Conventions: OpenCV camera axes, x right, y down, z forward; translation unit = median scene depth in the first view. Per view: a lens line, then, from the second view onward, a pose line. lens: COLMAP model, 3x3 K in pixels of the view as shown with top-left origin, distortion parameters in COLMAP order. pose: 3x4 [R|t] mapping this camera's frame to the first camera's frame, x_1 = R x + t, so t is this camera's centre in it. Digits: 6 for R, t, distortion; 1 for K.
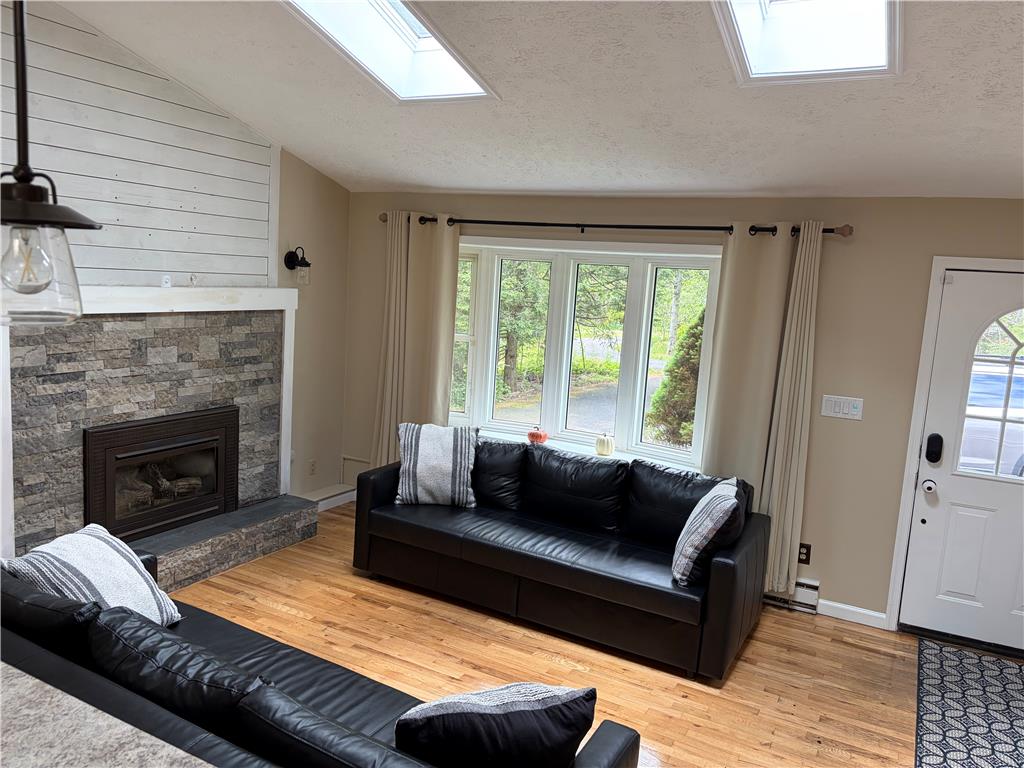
lens RADIAL K [[768.0, 0, 513.8], [0, 768.0, 383.2], [0, 0, 1]] dist [0.063219, -0.076088]
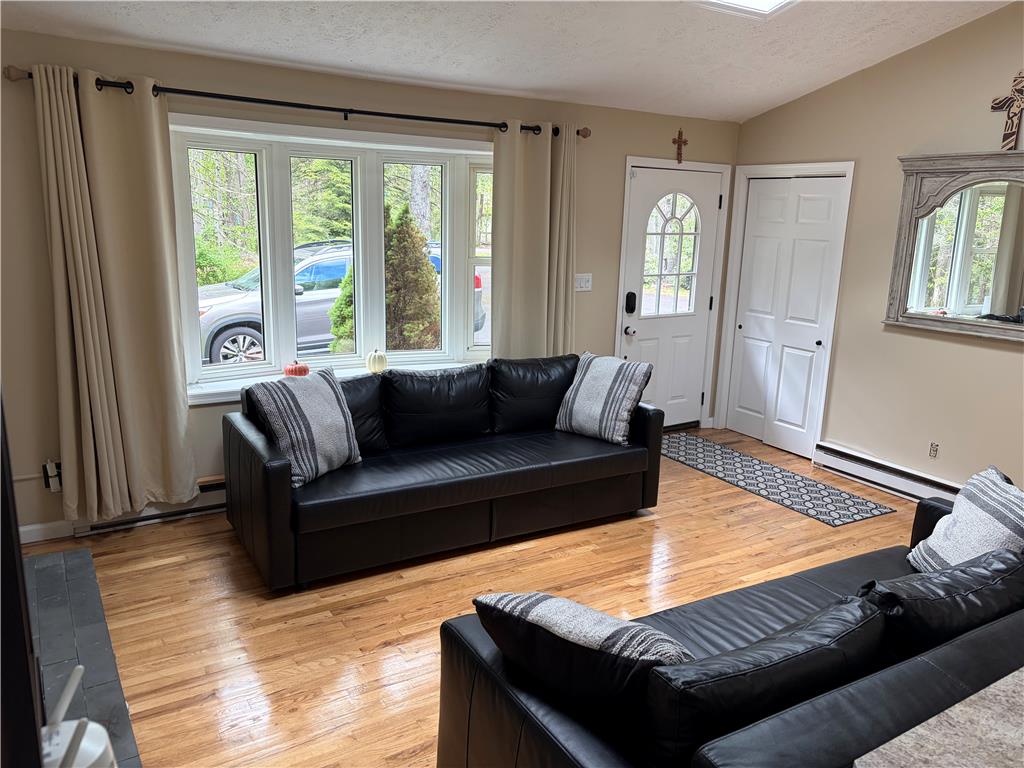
lens RADIAL K [[768.0, 0, 524.4], [0, 768.0, 387.9], [0, 0, 1]] dist [0.063219, -0.076088]
pose [[0.496827, -0.239613, 0.834116, -0.670922], [0.120992, 0.970867, 0.206830, -0.068650], [-0.859374, -0.001838, 0.511344, 0.442763]]
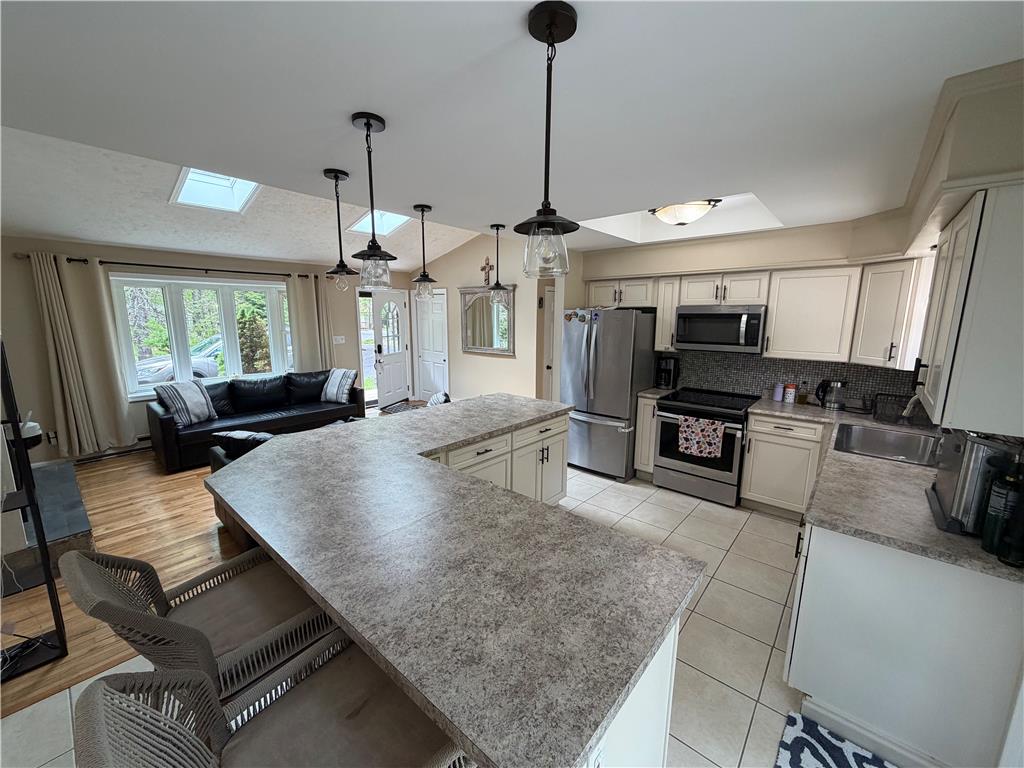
lens RADIAL K [[407.5, 0, 511.1], [0, 407.5, 383.4], [0, 0, 1]] dist [0.001432, -0.000084]
pose [[0.227785, -0.229793, 0.946208, -0.878386], [0.142699, 0.969140, 0.201010, -0.025038], [-0.963198, 0.089236, 0.253547, 0.017344]]
